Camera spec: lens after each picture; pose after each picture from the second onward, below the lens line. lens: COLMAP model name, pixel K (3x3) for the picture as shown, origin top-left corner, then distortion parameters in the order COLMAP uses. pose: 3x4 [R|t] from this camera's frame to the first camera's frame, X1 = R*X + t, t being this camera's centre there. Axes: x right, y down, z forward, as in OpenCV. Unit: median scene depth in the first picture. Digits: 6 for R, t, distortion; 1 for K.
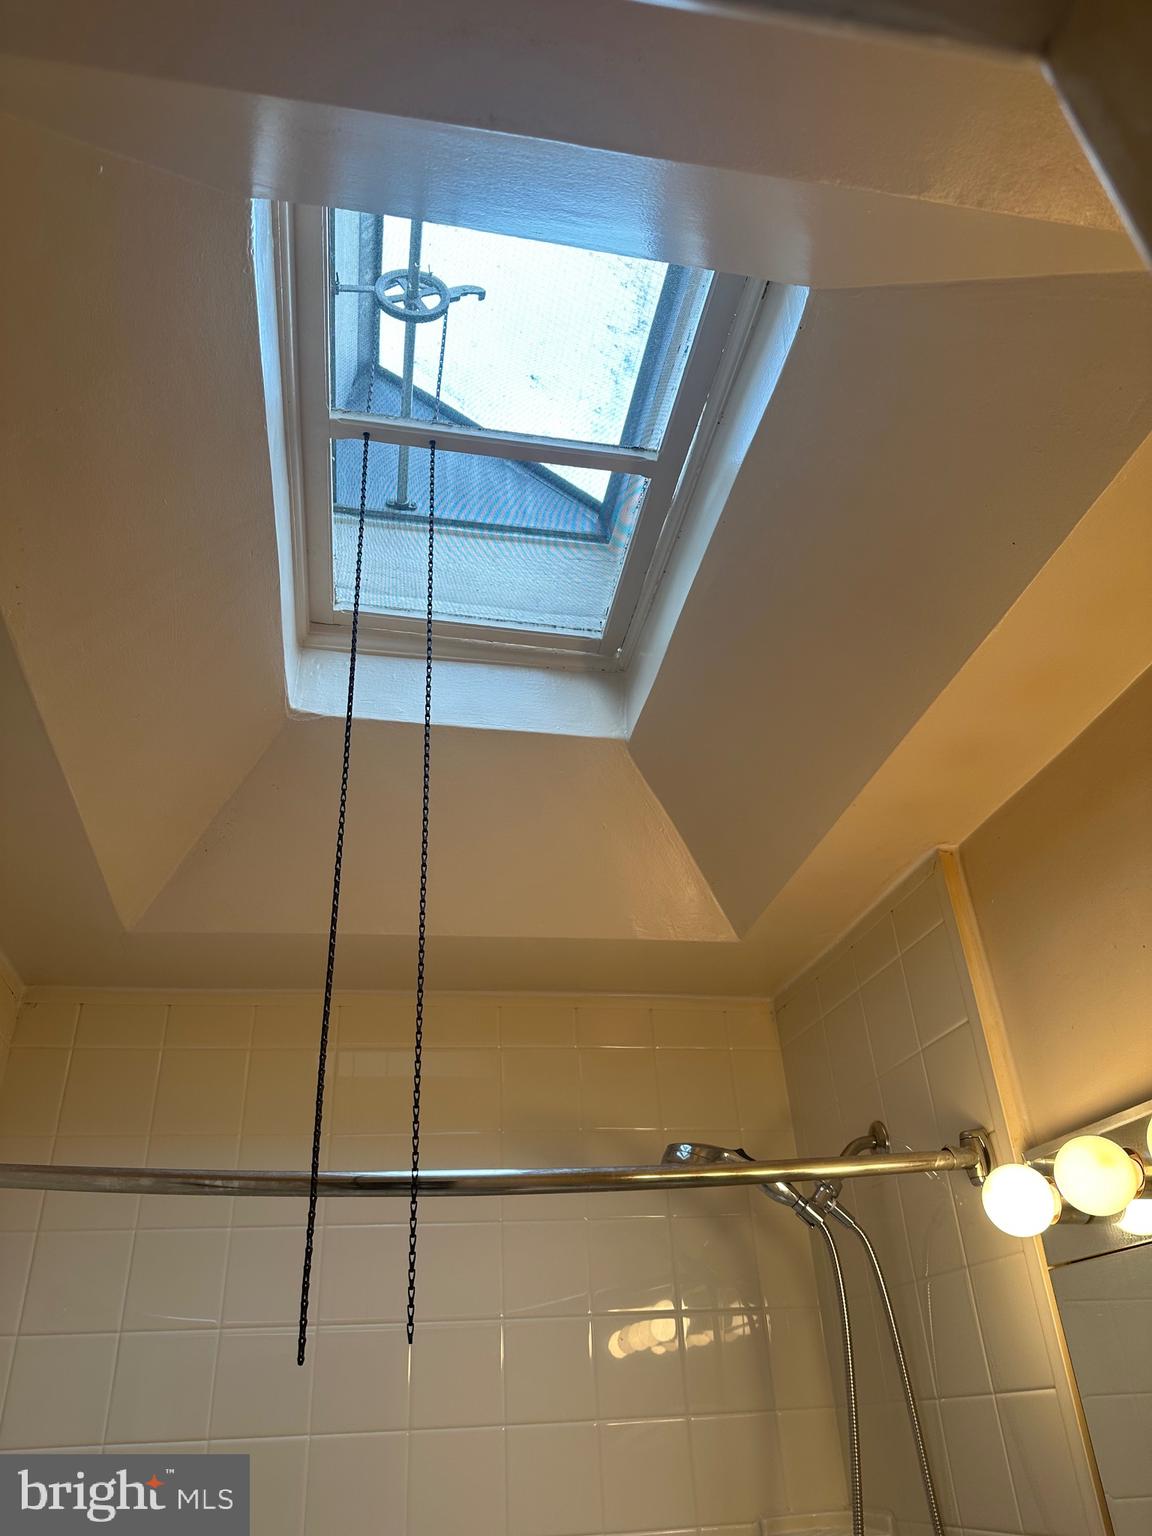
lens RADIAL K [[1092.9, 0, 566.8], [0, 1092.9, 732.4], [0, 0, 1]] dist [0.067802, -0.084194]
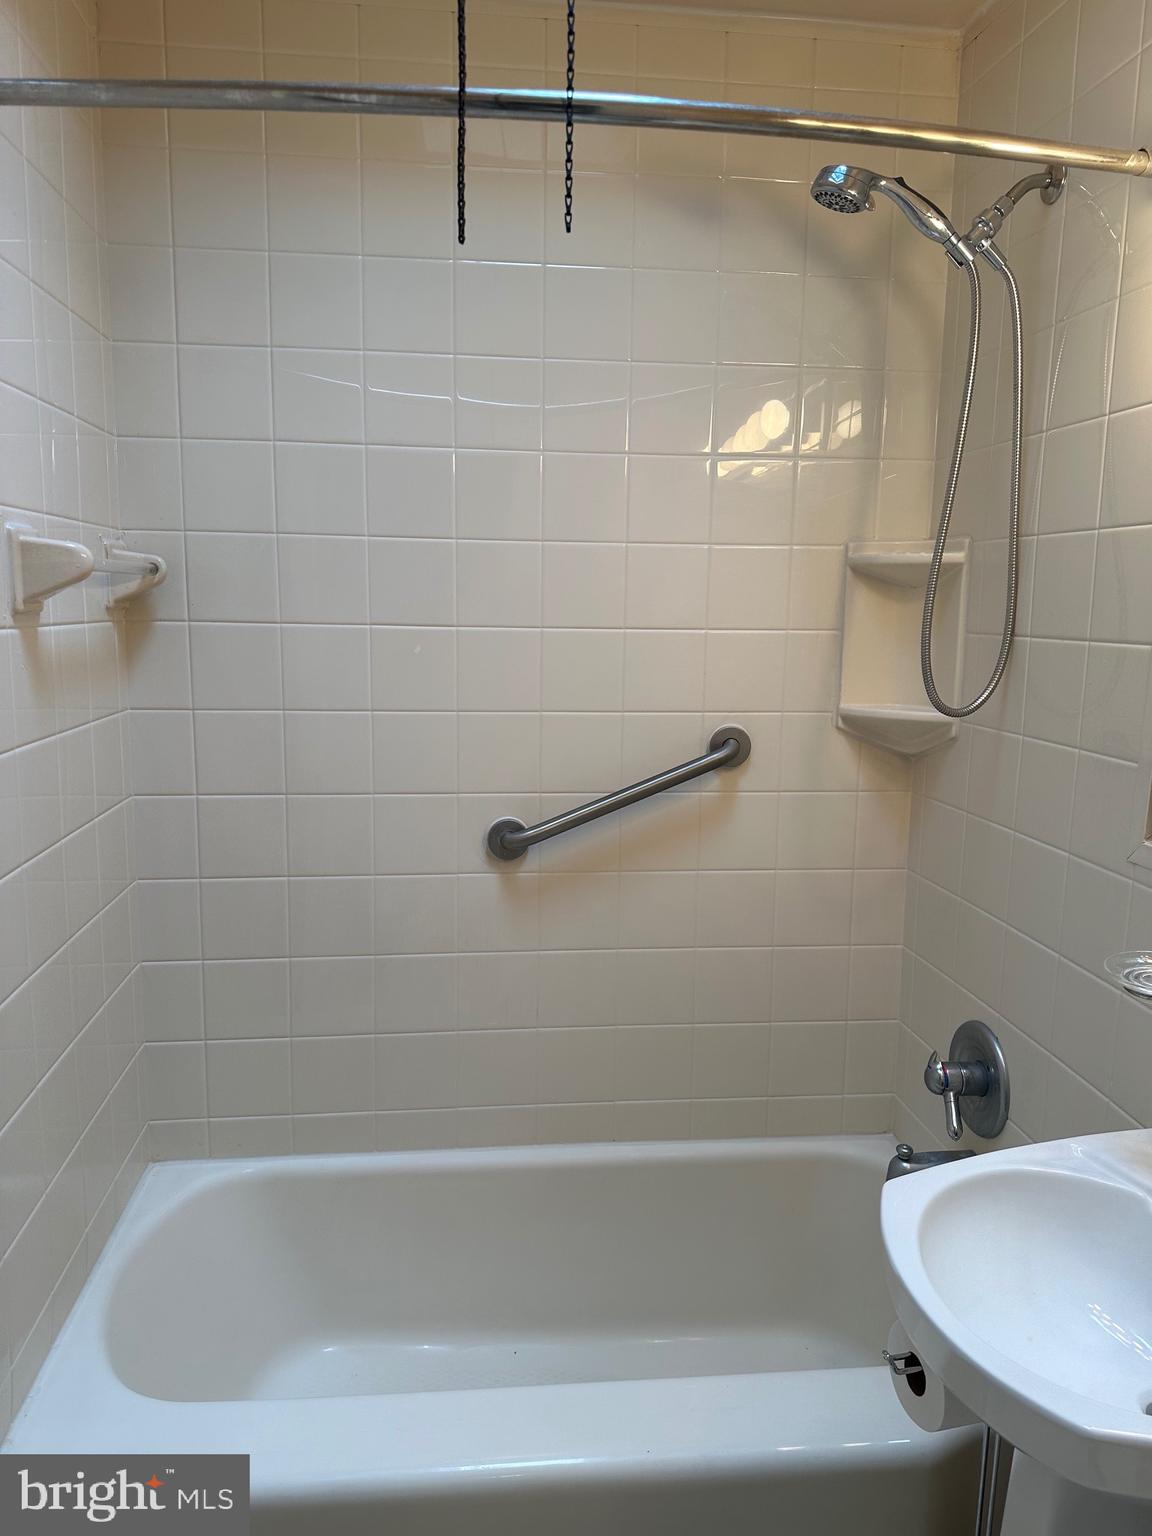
lens RADIAL K [[1092.9, 0, 570.4], [0, 1092.9, 771.1], [0, 0, 1]] dist [0.067802, -0.084194]
pose [[0.995810, 0.067677, -0.061498, -0.028750], [-0.010439, 0.752245, 0.658801, 0.164909], [0.090847, -0.655398, 0.749800, -0.042203]]
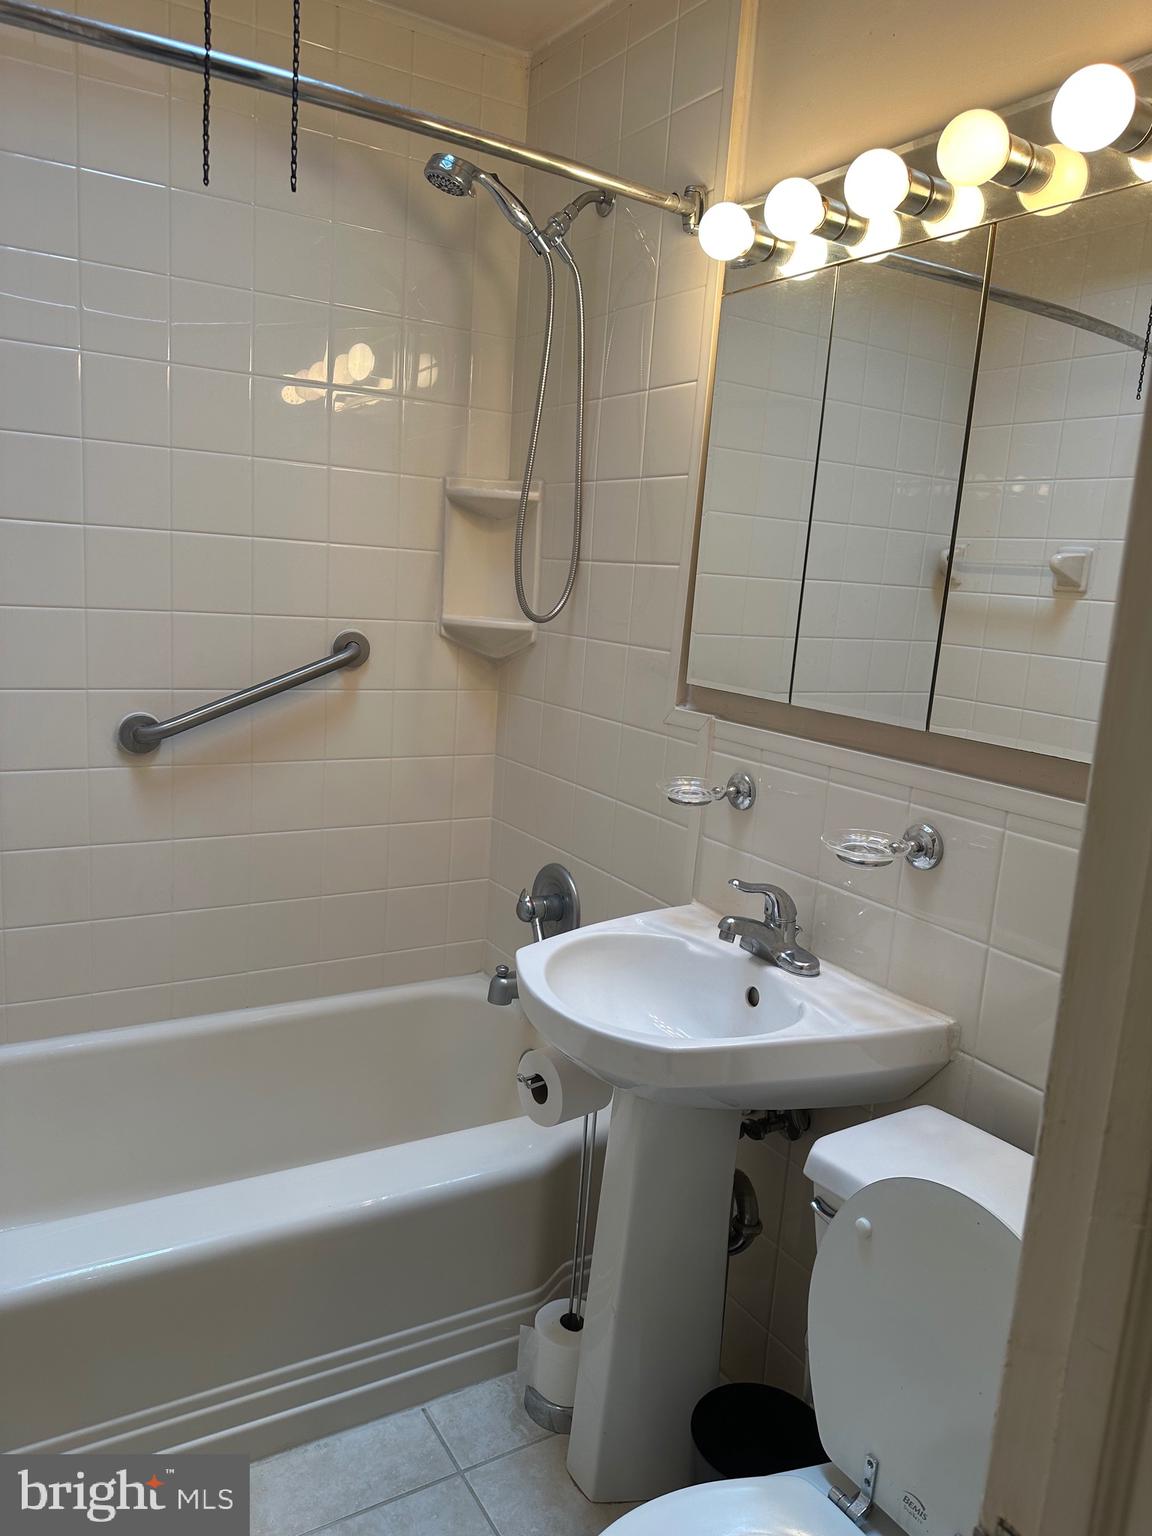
lens RADIAL K [[1092.9, 0, 568.9], [0, 1092.9, 773.1], [0, 0, 1]] dist [0.067802, -0.084194]
pose [[0.934386, 0.038815, 0.354141, -0.167826], [-0.270144, 0.725247, 0.633276, 0.097211], [-0.232260, -0.687393, 0.688147, -0.242000]]
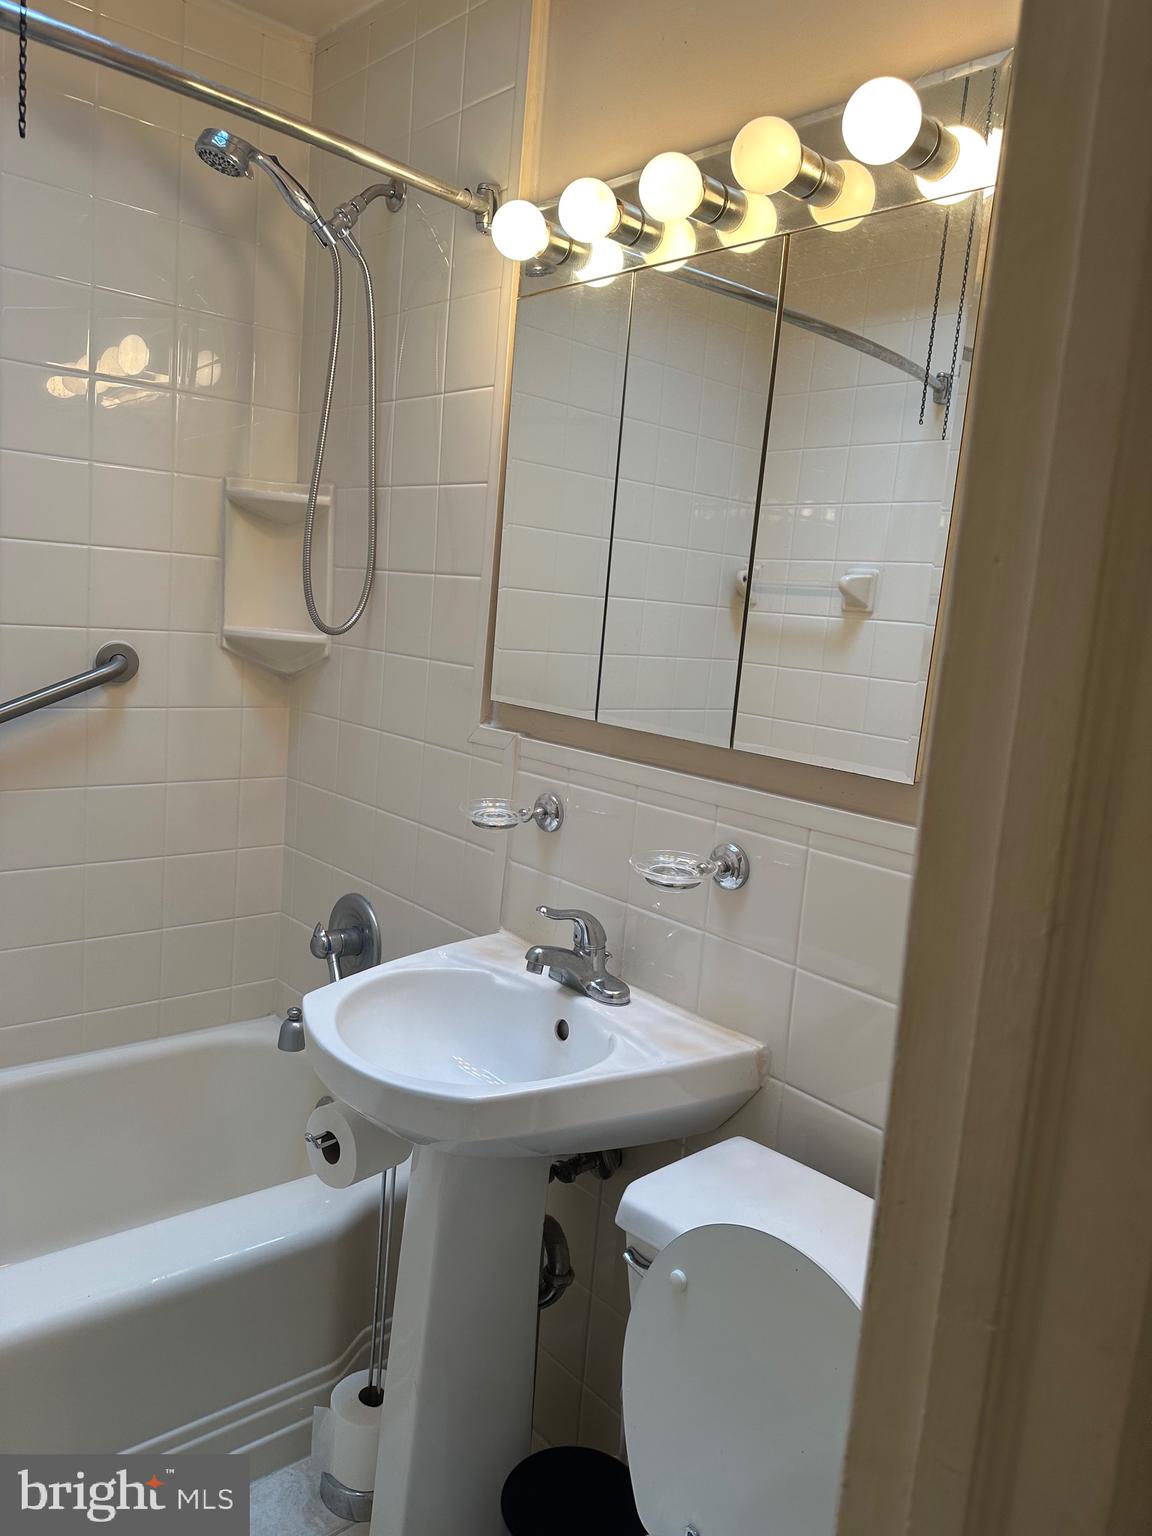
lens RADIAL K [[1092.9, 0, 568.9], [0, 1092.9, 757.3], [0, 0, 1]] dist [0.067802, -0.084194]
pose [[0.861024, 0.040014, 0.506988, -0.127510], [-0.362518, 0.747458, 0.556675, 0.132587], [-0.356677, -0.663103, 0.658085, -0.195077]]
